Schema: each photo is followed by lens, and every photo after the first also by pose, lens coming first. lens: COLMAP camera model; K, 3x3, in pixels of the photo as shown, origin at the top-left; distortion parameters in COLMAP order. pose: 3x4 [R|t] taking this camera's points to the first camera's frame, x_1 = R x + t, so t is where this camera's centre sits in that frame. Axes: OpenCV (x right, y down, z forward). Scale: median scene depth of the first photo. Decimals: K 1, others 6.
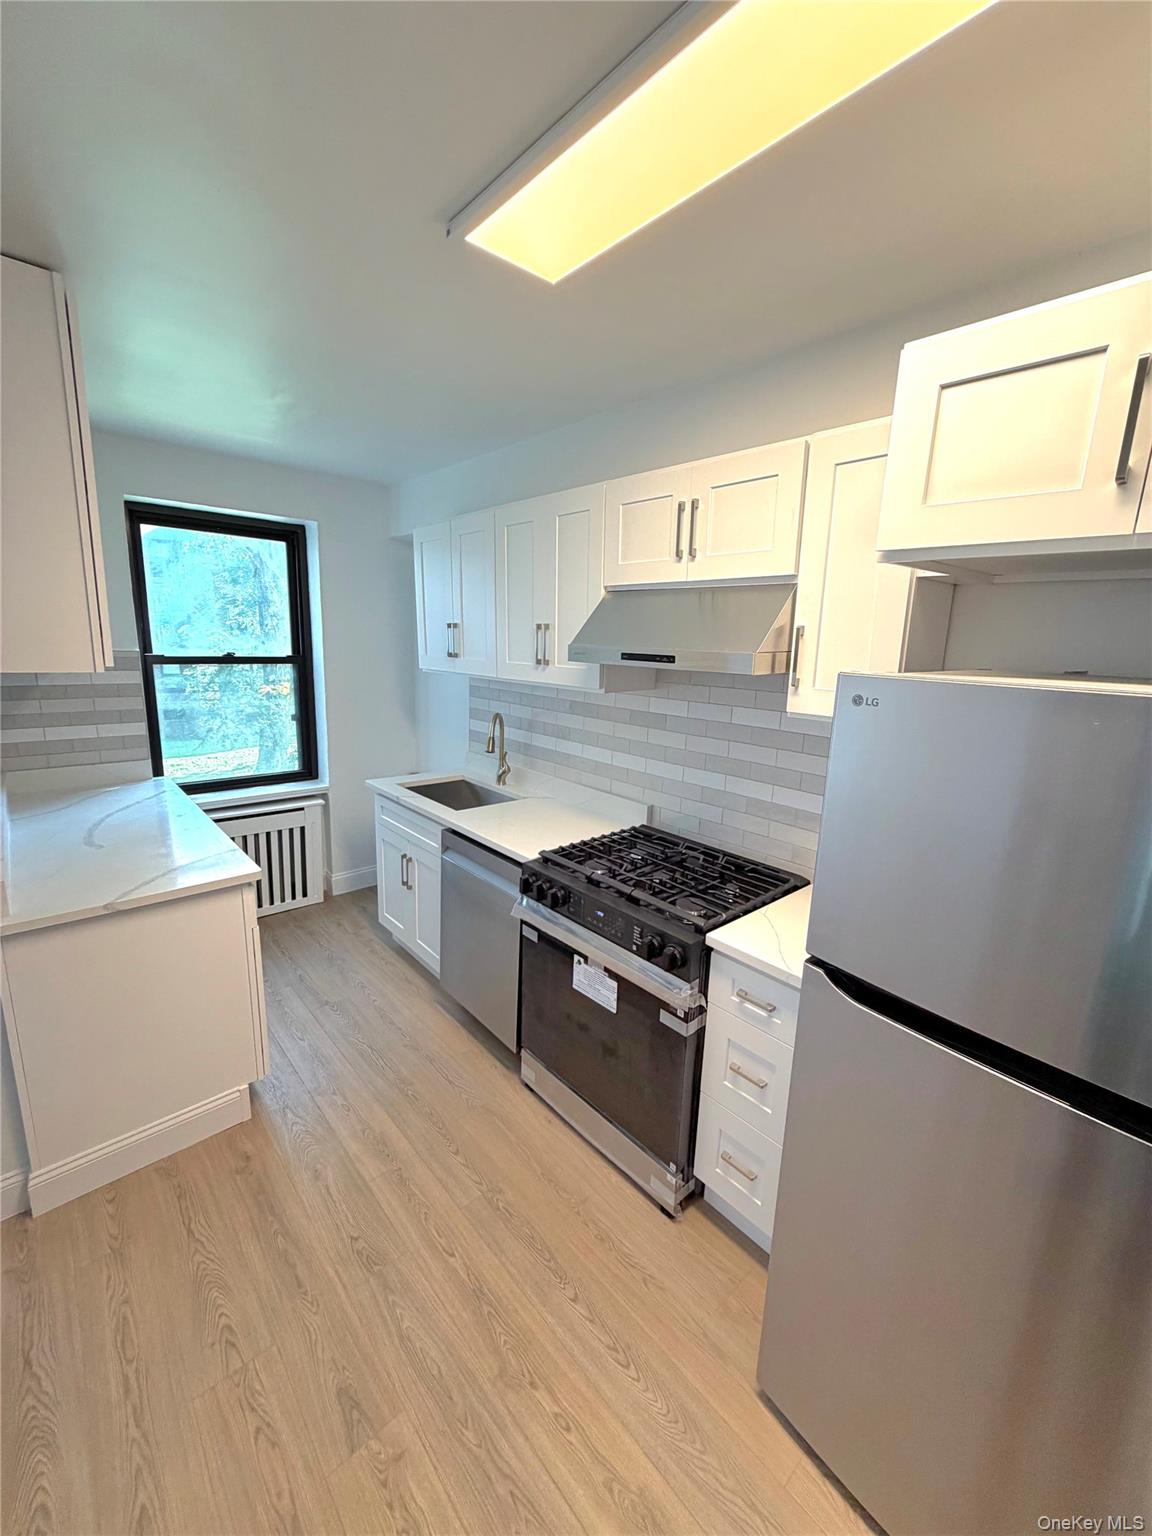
lens RADIAL K [[609.2, 0, 573.7], [0, 609.2, 765.2], [0, 0, 1]] dist [0.000397, -0.000193]
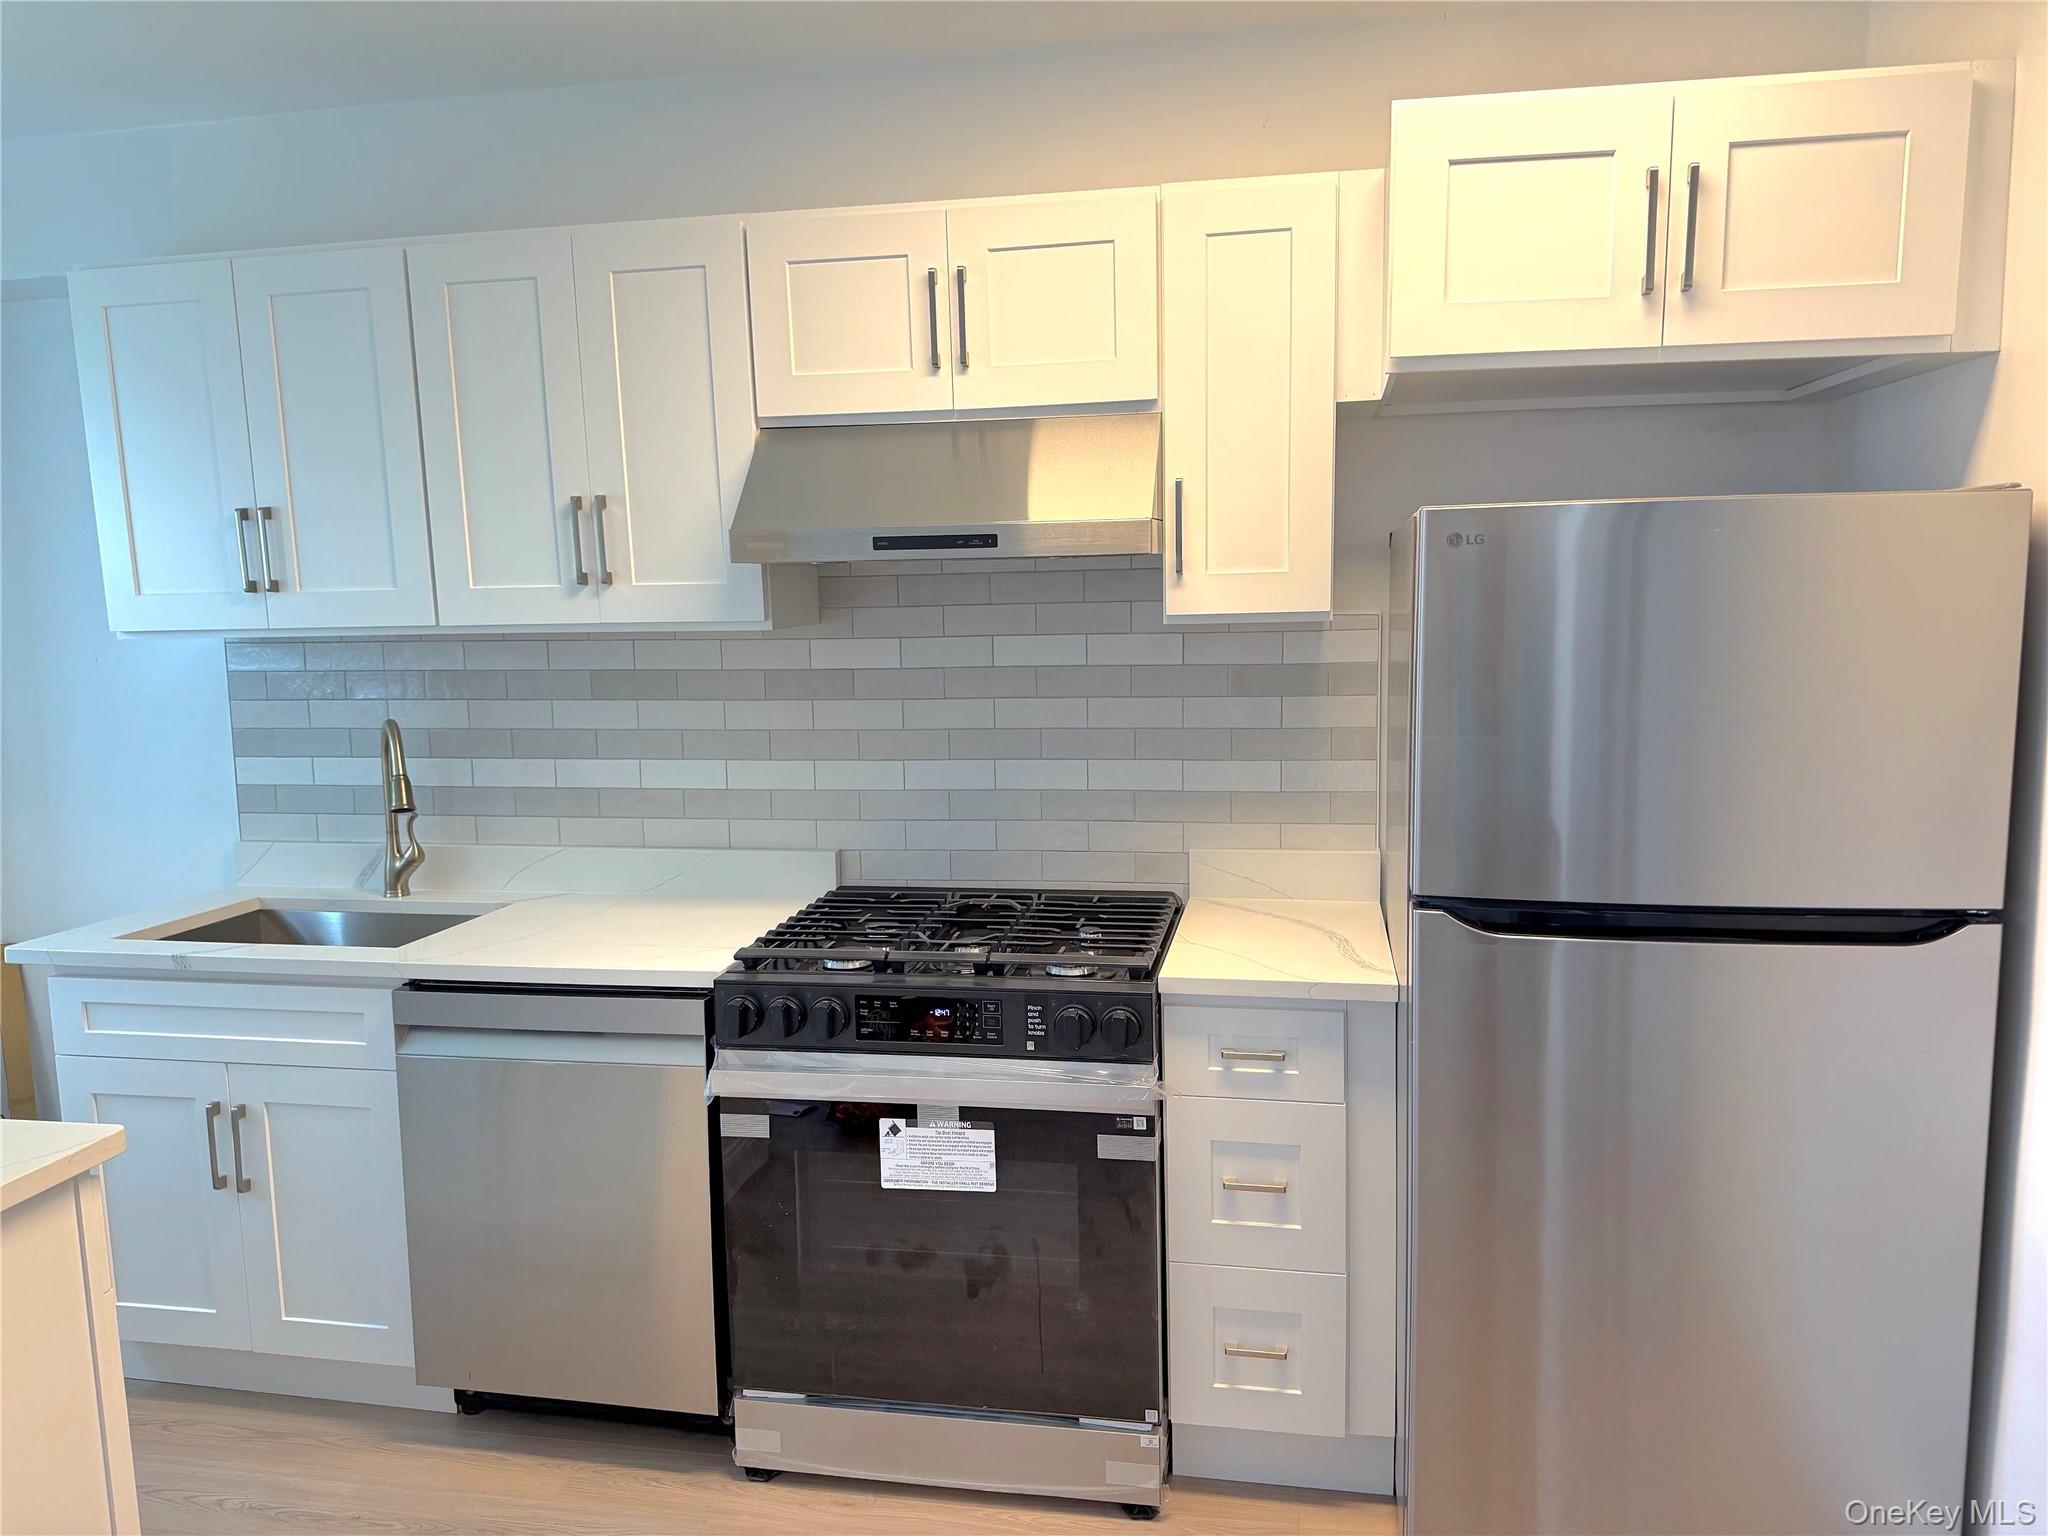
lens RADIAL K [[1427.7, 0, 1027.8], [0, 1427.7, 772.6], [0, 0, 1]] dist [0.065294, -0.078001]
pose [[0.792015, -0.118783, 0.598834, -0.490866], [0.168399, 0.985341, -0.027275, 0.065870], [-0.586817, 0.122445, 0.800408, -0.057235]]
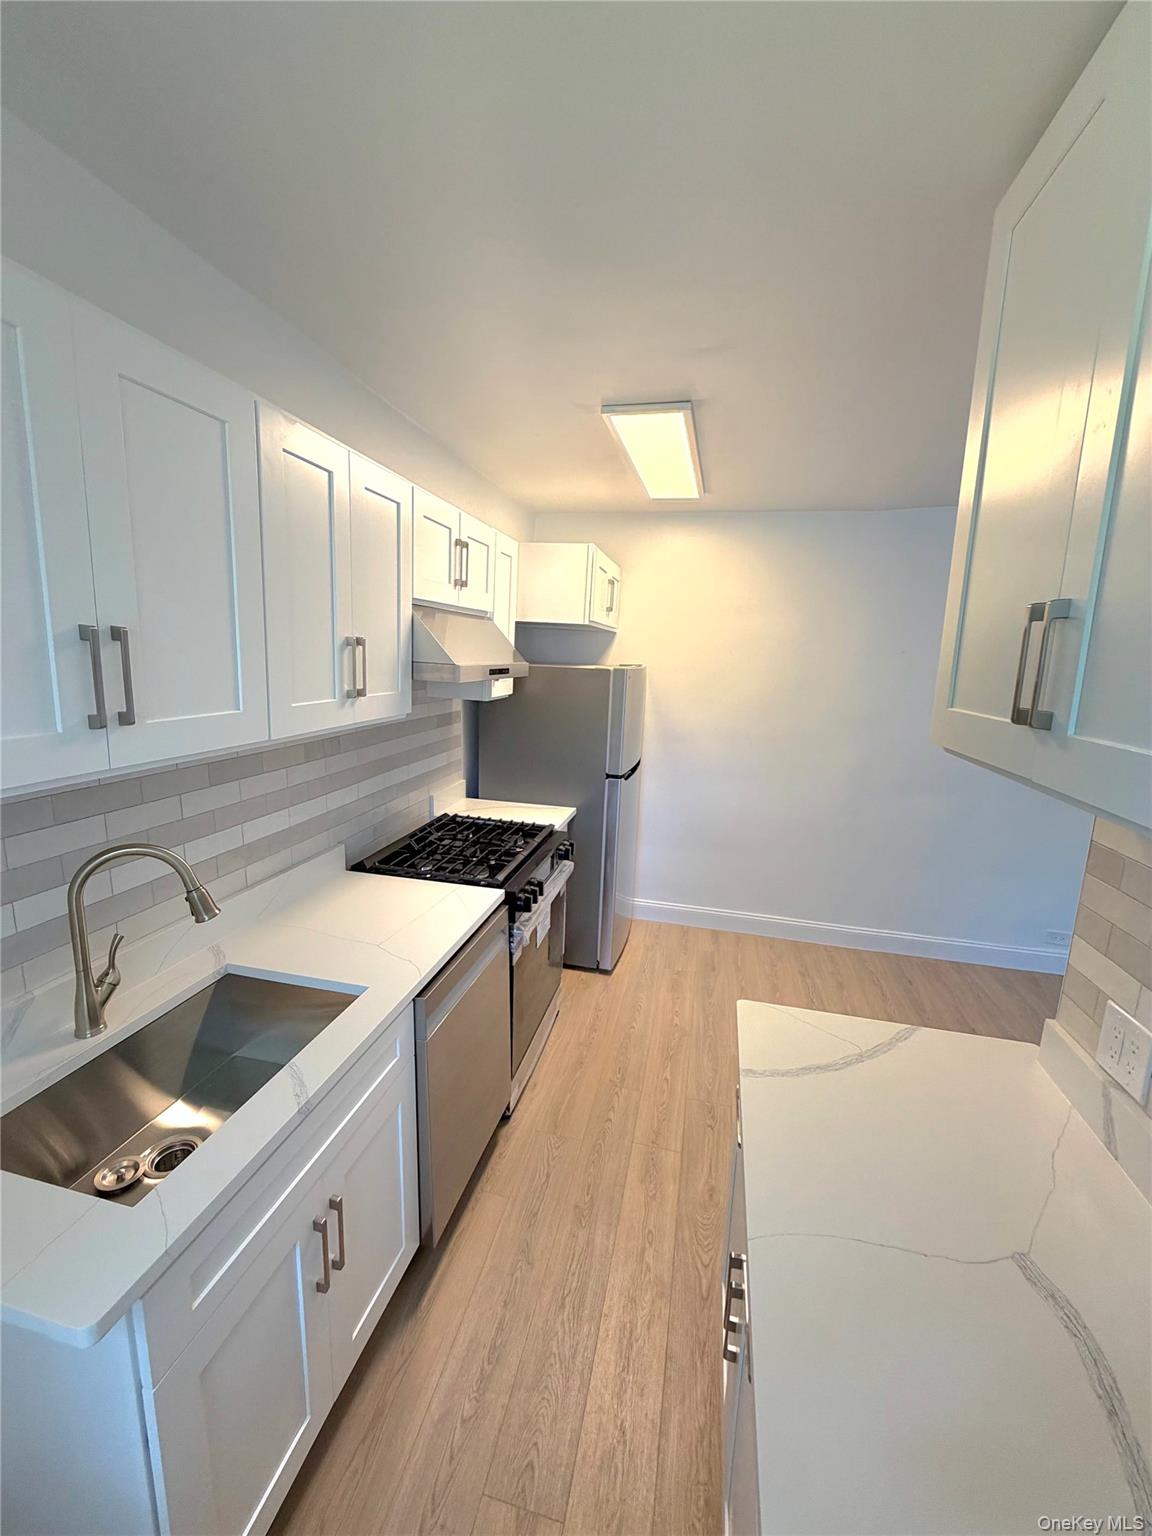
lens RADIAL K [[612.0, 0, 575.9], [0, 612.0, 763.5], [0, 0, 1]] dist [-0.001329, -0.000234]
pose [[-0.572544, -0.200348, 0.795018, -0.791019], [0.115511, 0.940300, 0.320146, -0.302590], [-0.811696, 0.275131, -0.515221, 1.241229]]
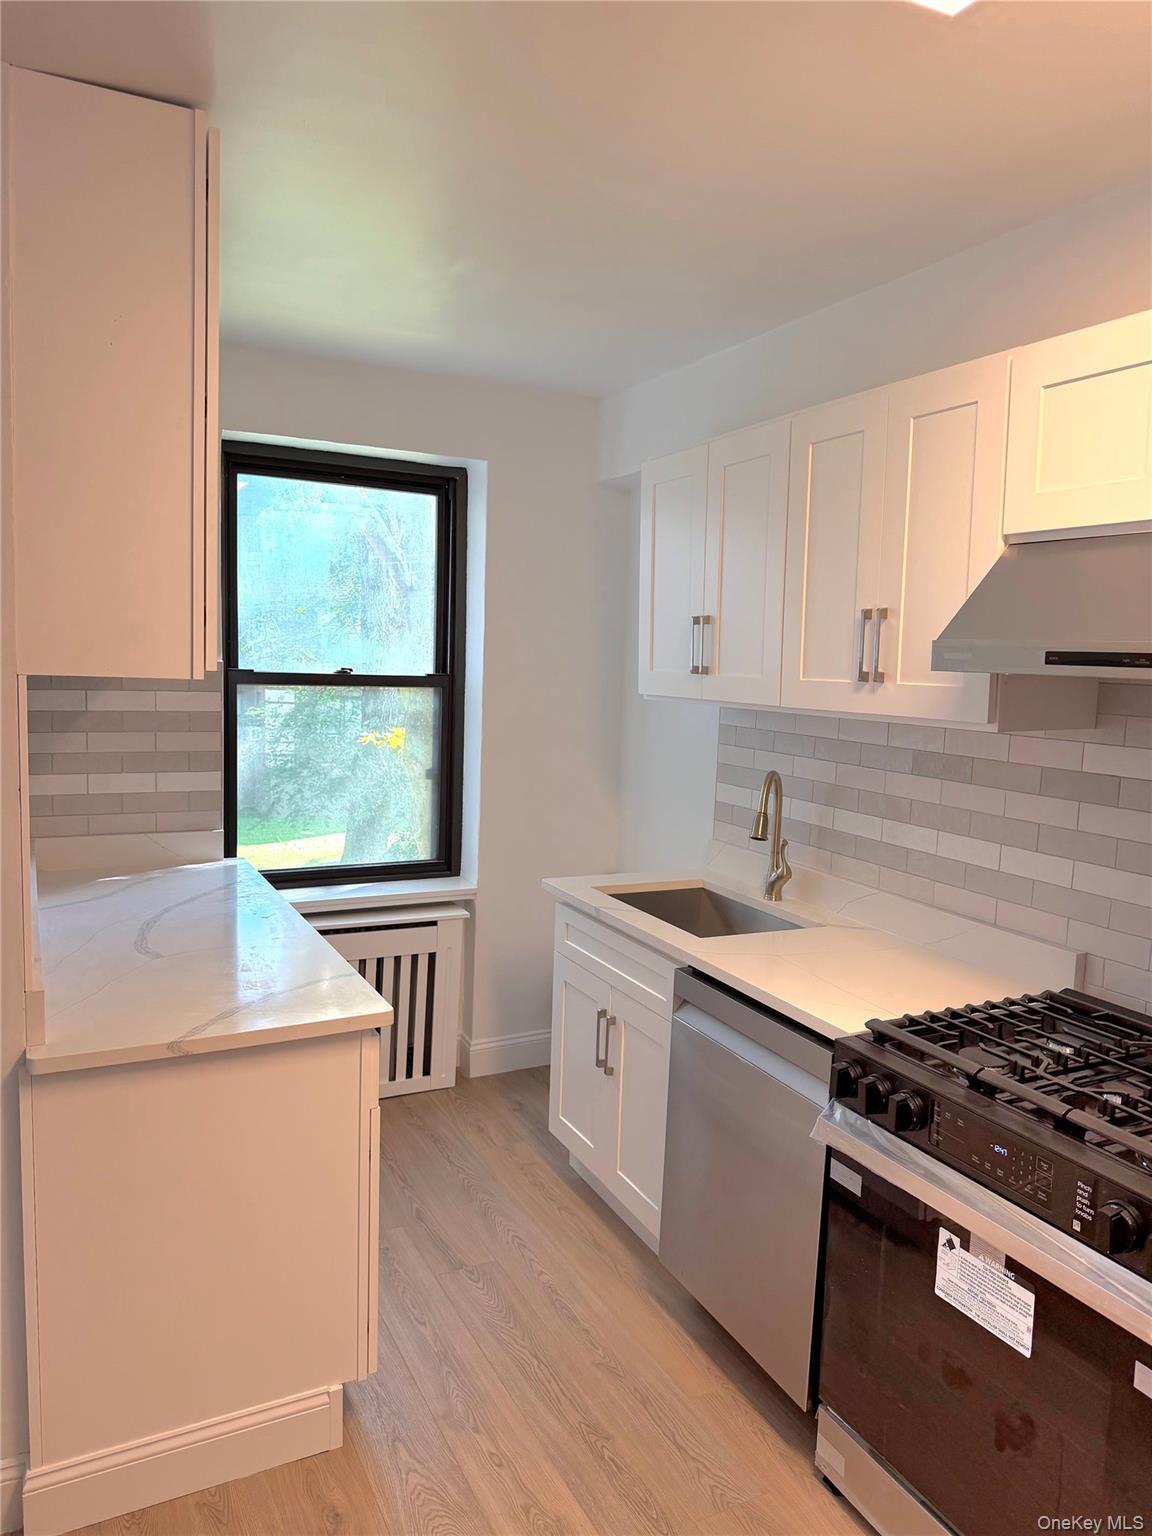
lens RADIAL K [[1070.8, 0, 581.2], [0, 1070.8, 771.6], [0, 0, 1]] dist [0.065294, -0.078001]
pose [[0.966454, 0.025605, -0.255561, -0.057094], [-0.051865, 0.993976, -0.096549, 0.026059], [0.251549, 0.106565, 0.961960, -0.001851]]
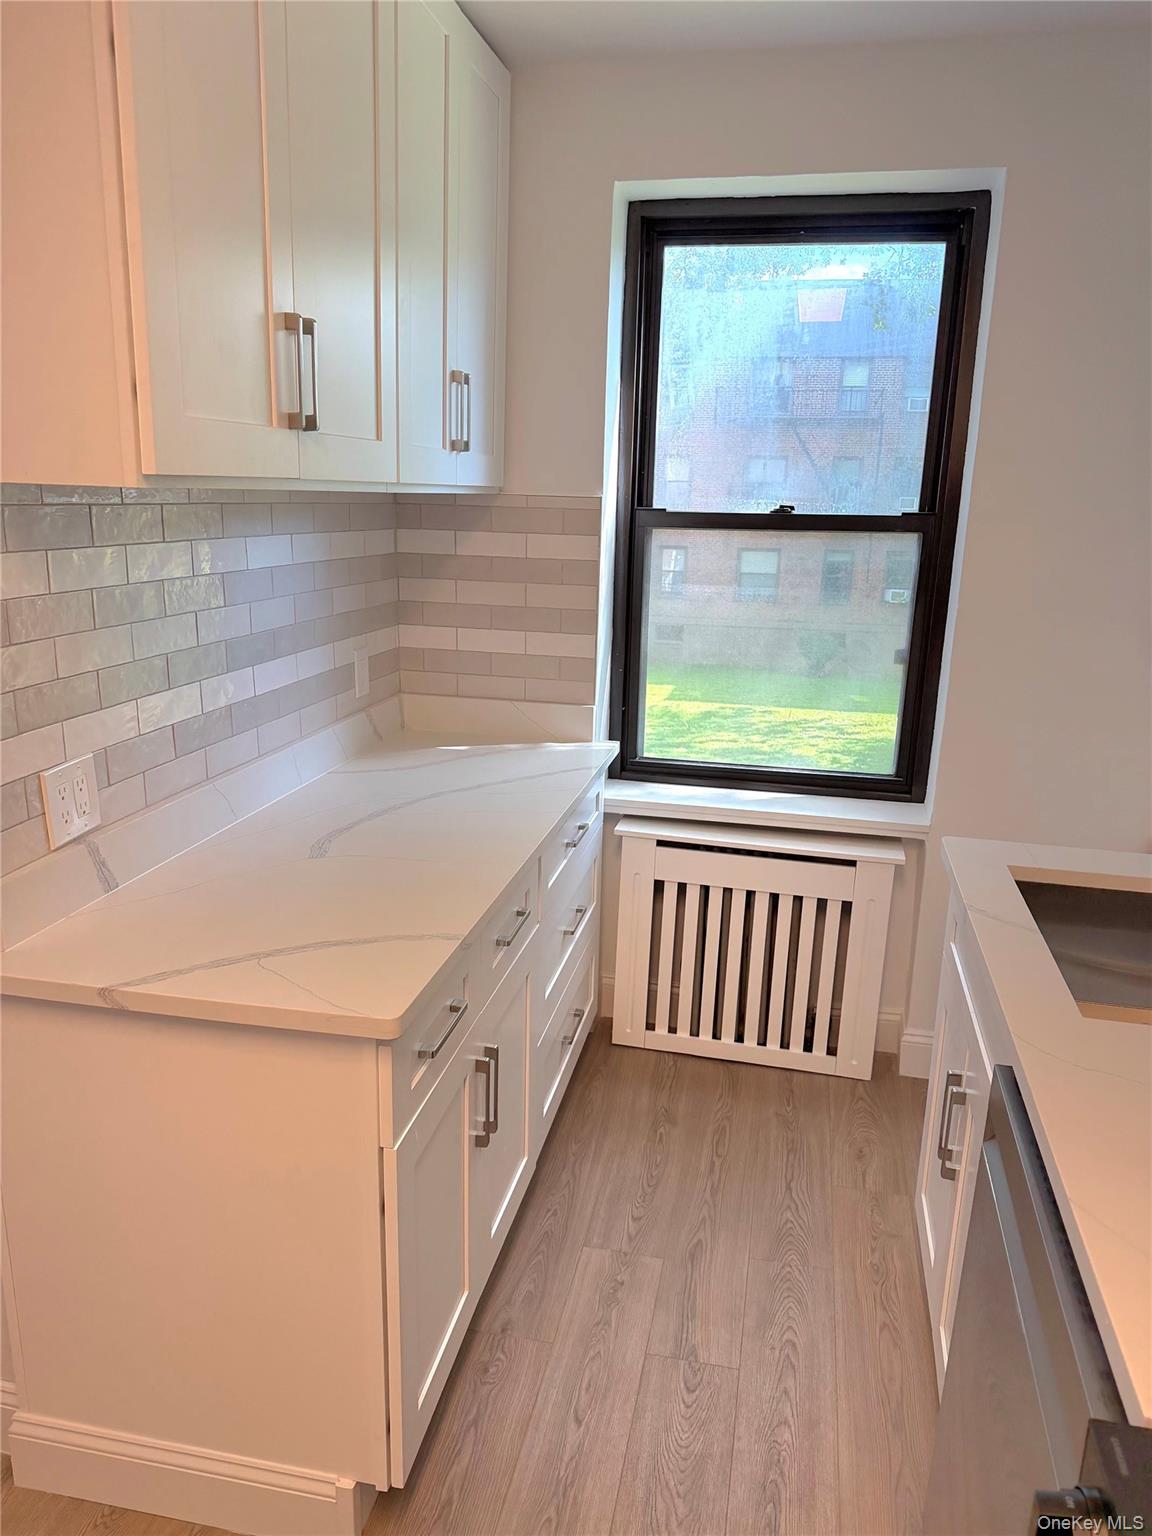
lens RADIAL K [[1070.8, 0, 581.2], [0, 1070.8, 771.6], [0, 0, 1]] dist [0.065294, -0.078001]
pose [[0.590701, 0.182922, -0.785883, 0.056992], [-0.167439, 0.980552, 0.102380, -0.061286], [0.789327, 0.071112, 0.609841, 0.564125]]
